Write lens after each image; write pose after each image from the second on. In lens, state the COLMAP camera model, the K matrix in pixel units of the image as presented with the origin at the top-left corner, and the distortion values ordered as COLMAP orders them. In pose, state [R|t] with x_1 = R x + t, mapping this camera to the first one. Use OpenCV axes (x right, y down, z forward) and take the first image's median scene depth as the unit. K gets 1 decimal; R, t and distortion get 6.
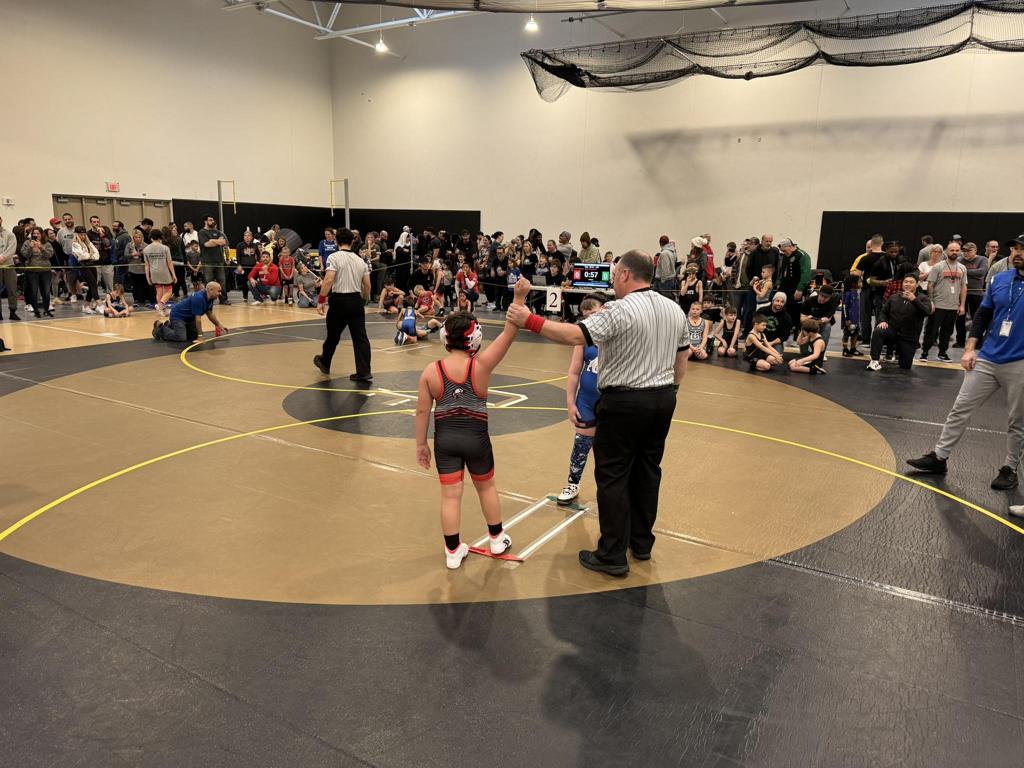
lens RADIAL K [[724.4, 0, 514.8], [0, 724.4, 387.7], [0, 0, 1]] dist [0.038238, -0.044467]
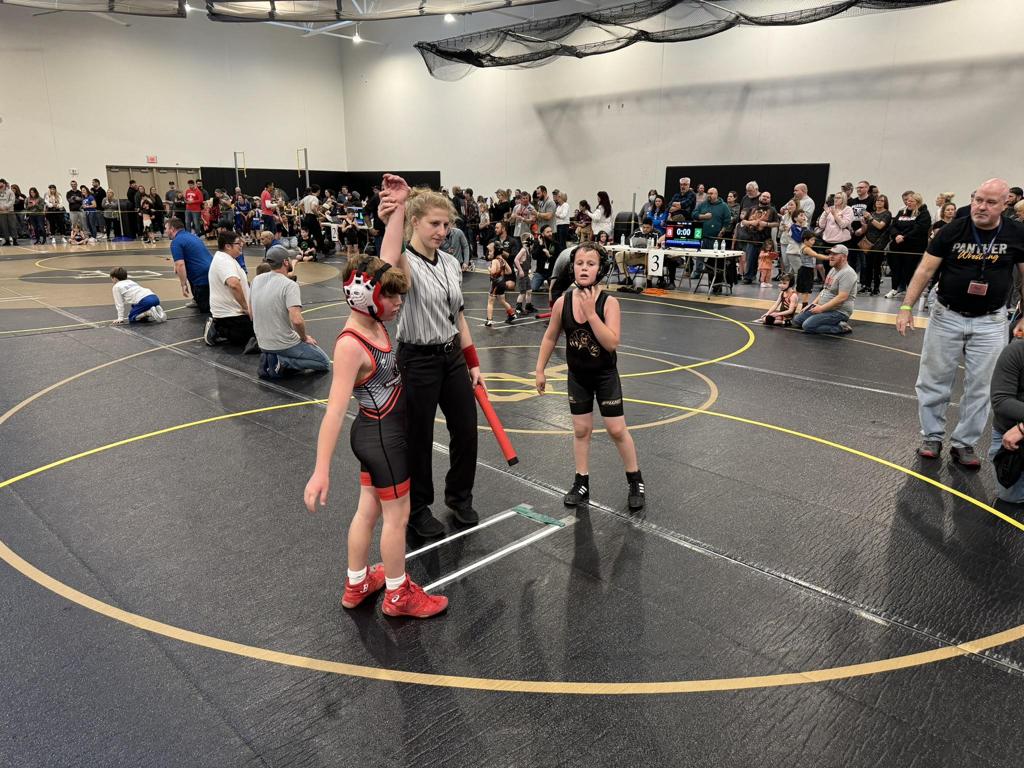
lens RADIAL K [[724.4, 0, 508.0], [0, 724.4, 383.2], [0, 0, 1]] dist [0.038238, -0.044467]
pose [[0.975267, 0.043044, -0.216800, 0.425482], [-0.034105, 0.998413, 0.044804, 0.059594], [0.218384, -0.036301, 0.975187, -0.199926]]
